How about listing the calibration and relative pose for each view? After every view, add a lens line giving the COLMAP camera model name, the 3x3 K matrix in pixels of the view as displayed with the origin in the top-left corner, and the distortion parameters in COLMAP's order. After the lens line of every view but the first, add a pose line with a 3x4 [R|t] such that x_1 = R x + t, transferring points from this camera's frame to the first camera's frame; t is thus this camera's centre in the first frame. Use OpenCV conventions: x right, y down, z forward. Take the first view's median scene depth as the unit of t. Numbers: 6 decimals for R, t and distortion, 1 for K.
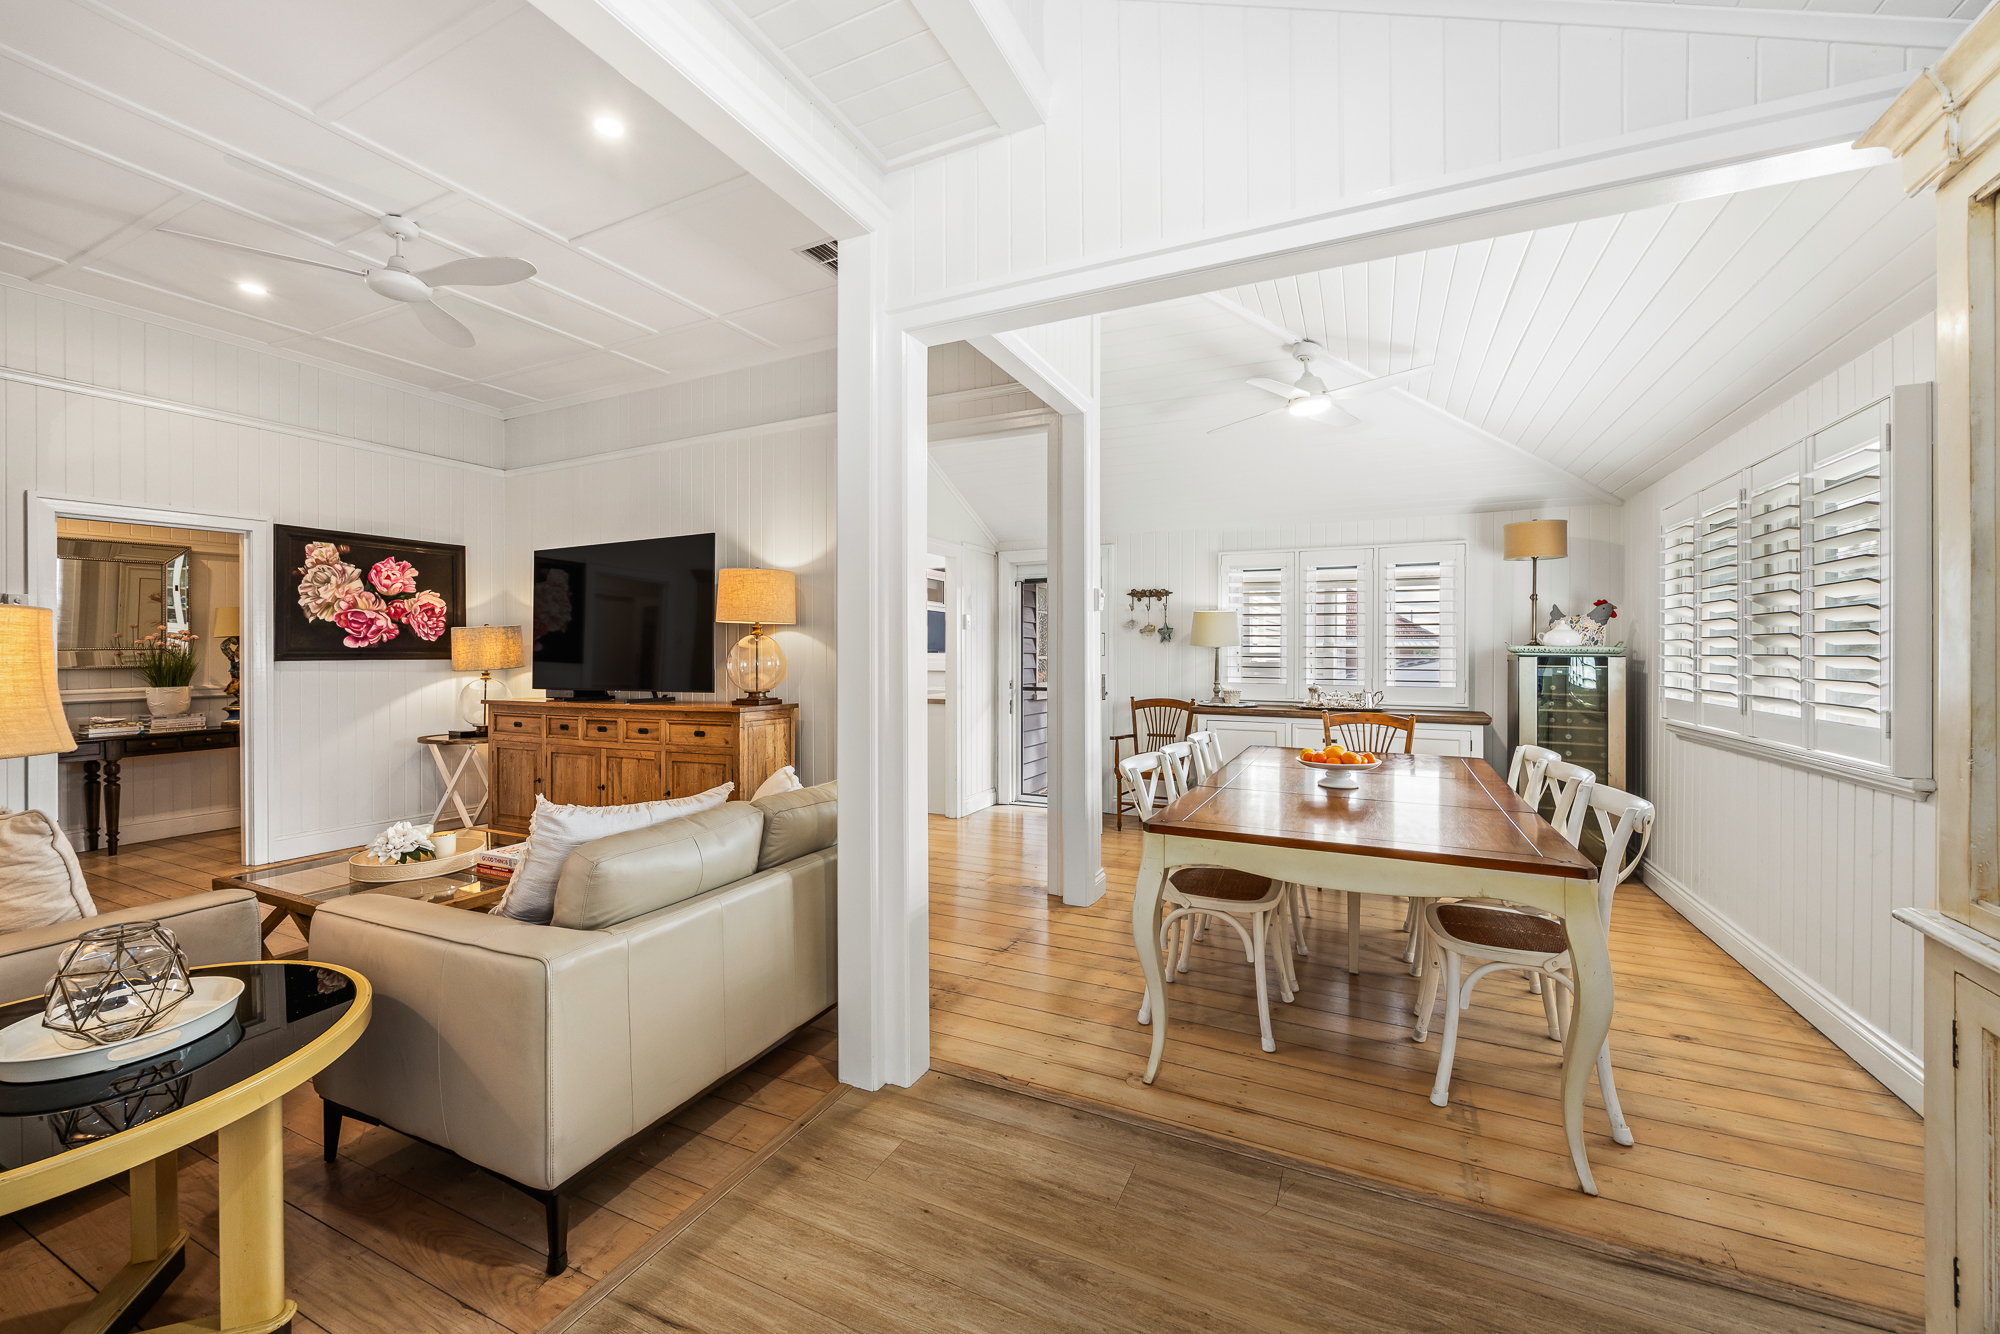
lens RADIAL K [[774.1, 0, 1003.9], [0, 774.1, 656.6], [0, 0, 1]] dist [0.000095, -0.000047]
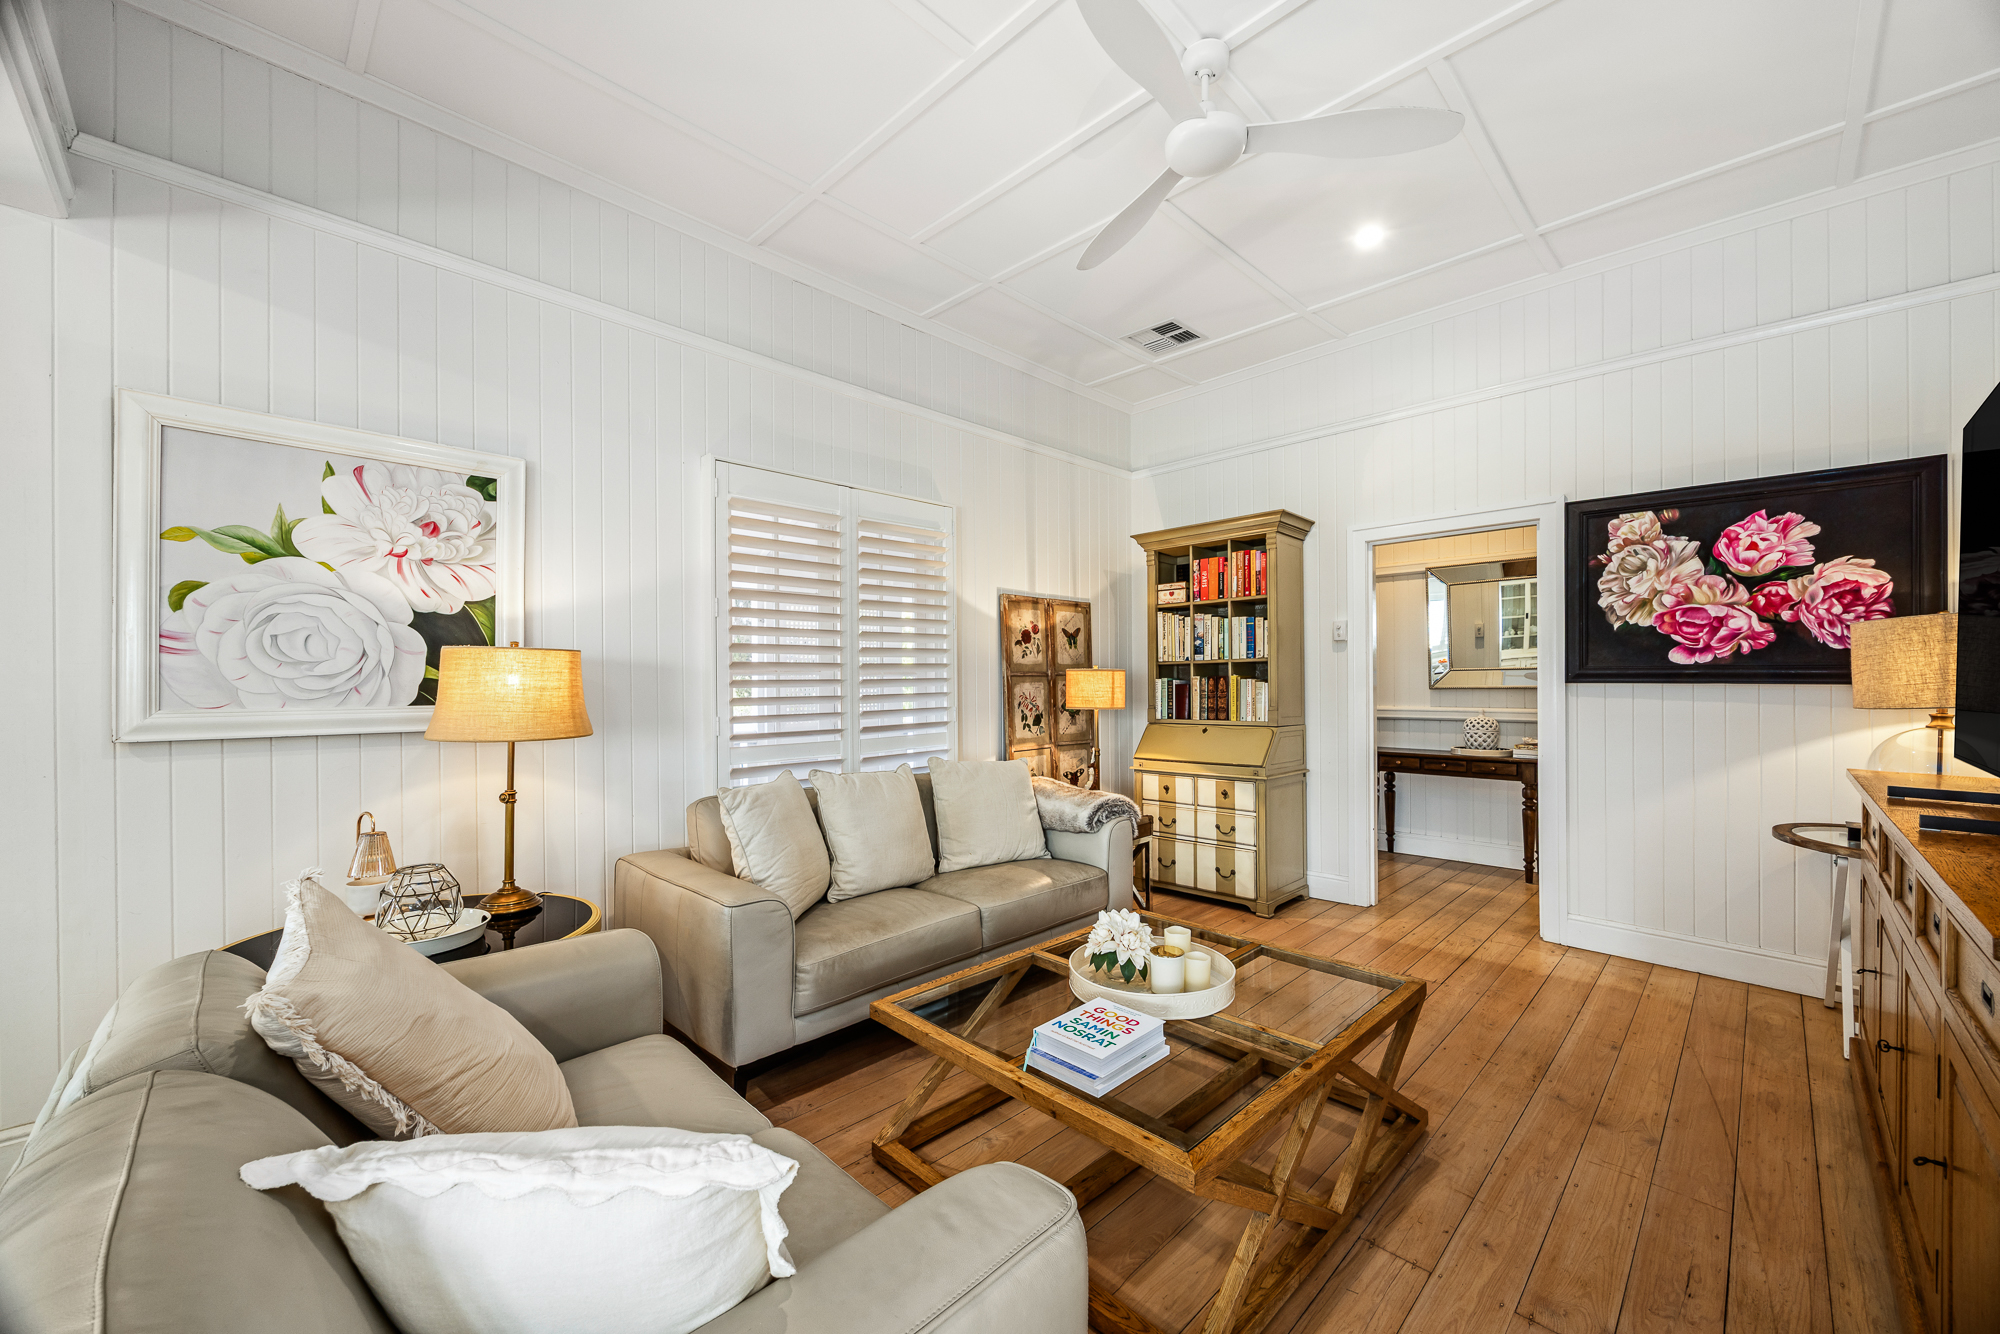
lens RADIAL K [[774.1, 0, 1002.3], [0, 774.1, 673.7], [0, 0, 1]] dist [0.000095, -0.000047]
pose [[-0.329114, -0.000944, -0.944290, -0.038104], [-0.003768, 0.999993, 0.000314, -0.001628], [0.944283, 0.003661, -0.329115, 0.664621]]
